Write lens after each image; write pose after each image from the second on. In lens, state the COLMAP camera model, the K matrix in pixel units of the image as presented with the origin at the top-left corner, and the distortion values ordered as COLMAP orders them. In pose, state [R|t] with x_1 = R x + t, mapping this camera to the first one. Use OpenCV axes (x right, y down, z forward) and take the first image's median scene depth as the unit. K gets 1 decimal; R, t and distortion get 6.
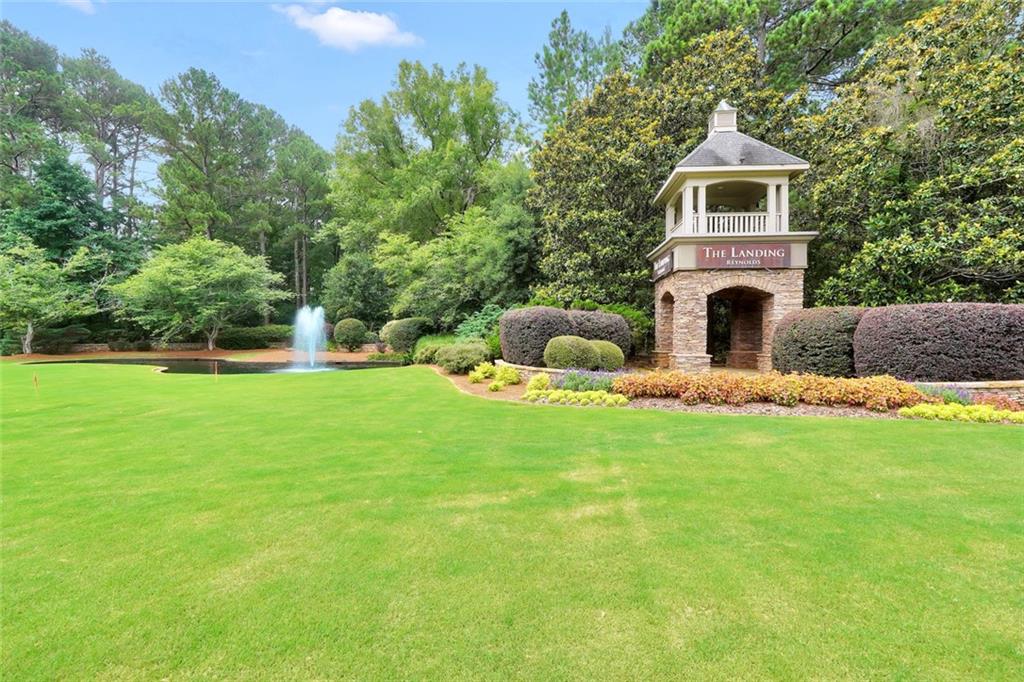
lens RADIAL K [[512.2, 0, 514.3], [0, 512.2, 342.1], [0, 0, 1]] dist [-0.004165, 0.002094]
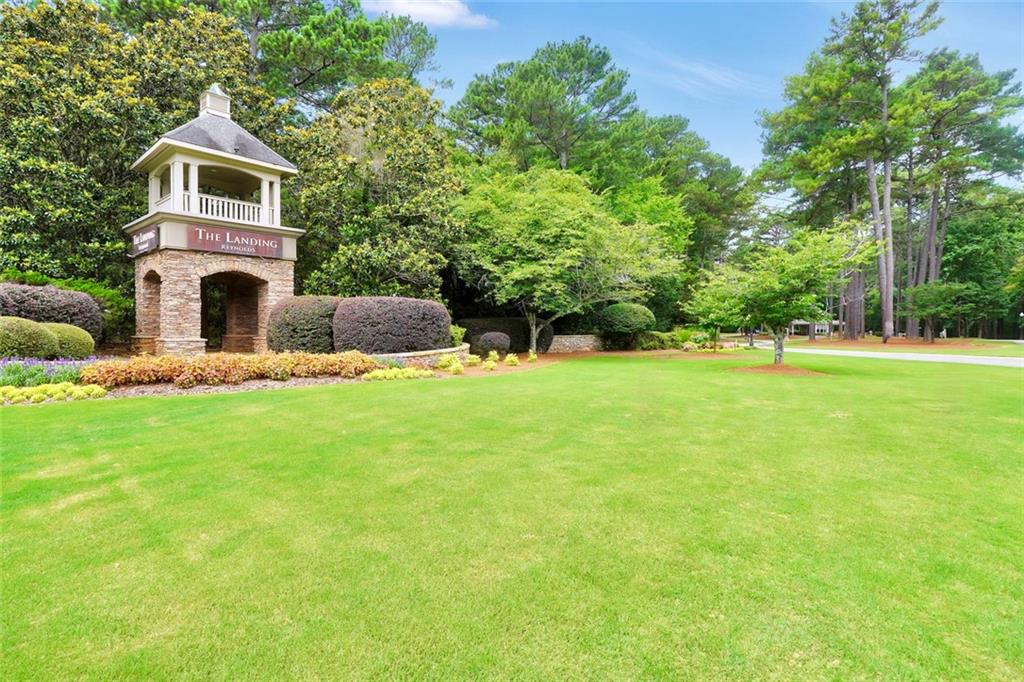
lens RADIAL K [[512.2, 0, 514.3], [0, 512.2, 342.1], [0, 0, 1]] dist [-0.004165, 0.002094]
pose [[0.608576, -0.021070, 0.793216, -0.046841], [0.000587, 0.999659, 0.026103, 0.008359], [-0.793495, -0.015420, 0.608381, -0.092619]]
